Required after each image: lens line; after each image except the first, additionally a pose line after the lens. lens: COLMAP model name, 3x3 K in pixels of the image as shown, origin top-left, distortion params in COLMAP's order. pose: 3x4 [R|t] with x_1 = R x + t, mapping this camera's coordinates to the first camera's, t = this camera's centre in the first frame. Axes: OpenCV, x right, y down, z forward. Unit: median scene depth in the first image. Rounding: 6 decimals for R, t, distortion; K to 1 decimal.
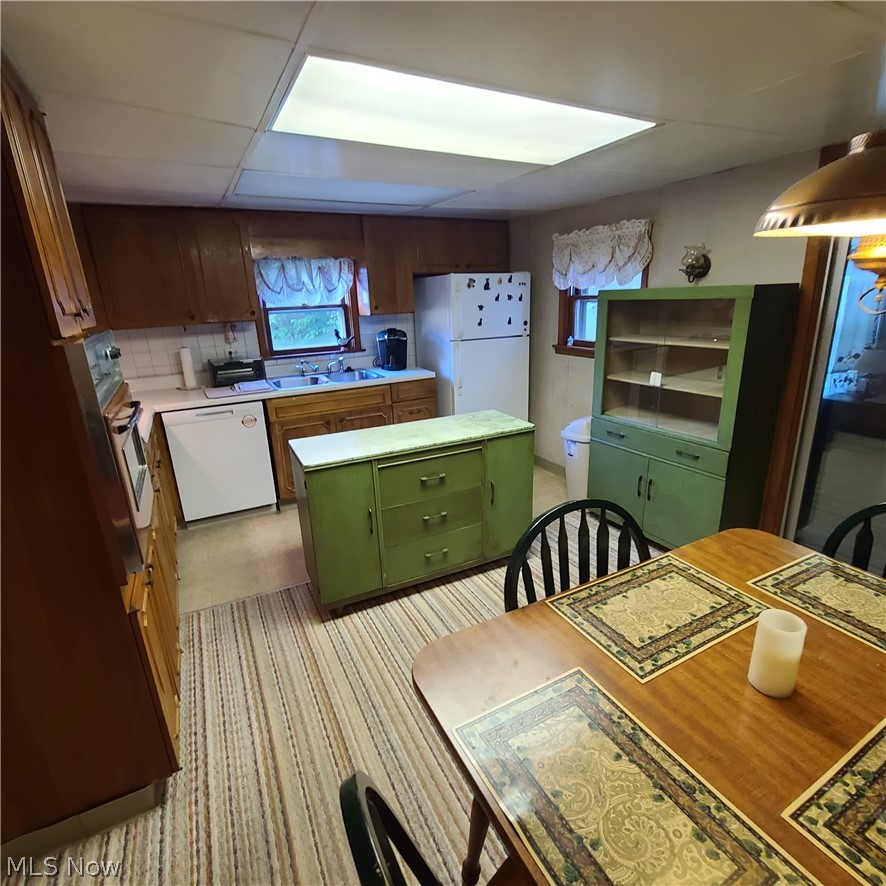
lens RADIAL K [[481.9, 0, 439.7], [0, 481.9, 446.6], [0, 0, 1]] dist [-0.003934, -0.001324]
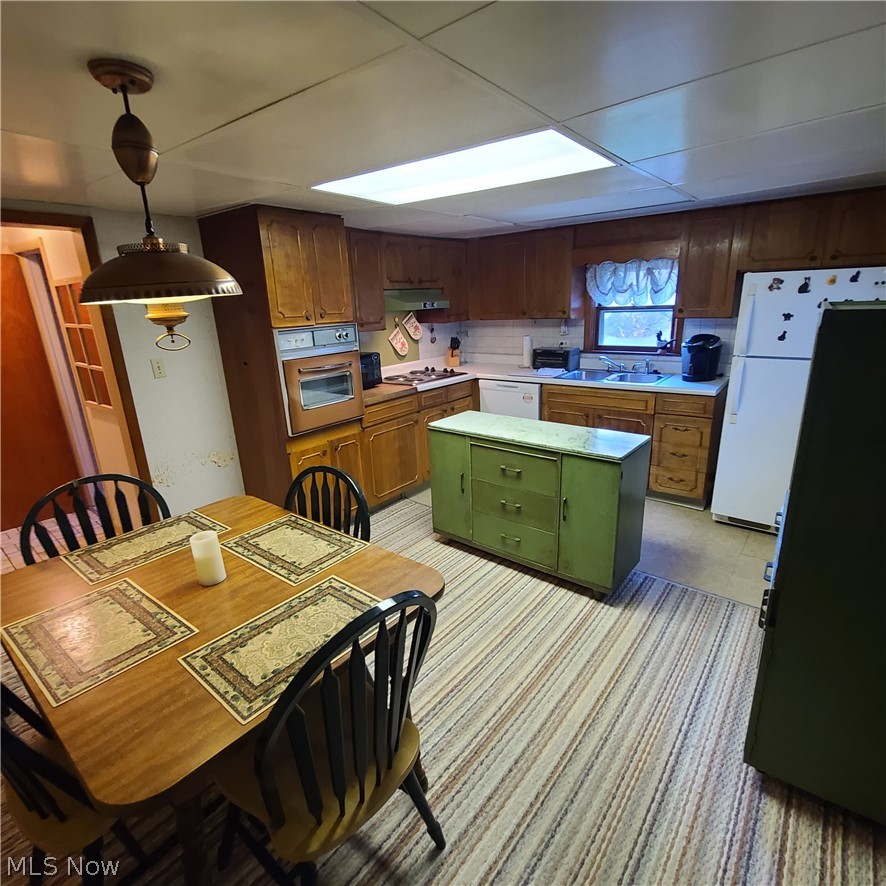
lens RADIAL K [[482.9, 0, 447.2], [0, 482.9, 446.4], [0, 0, 1]] dist [-0.003270, -0.001293]
pose [[0.419271, 0.281796, -0.863020, 0.582114], [-0.254099, 0.949039, 0.186437, -0.104565], [0.871576, 0.141125, 0.469509, 0.219873]]
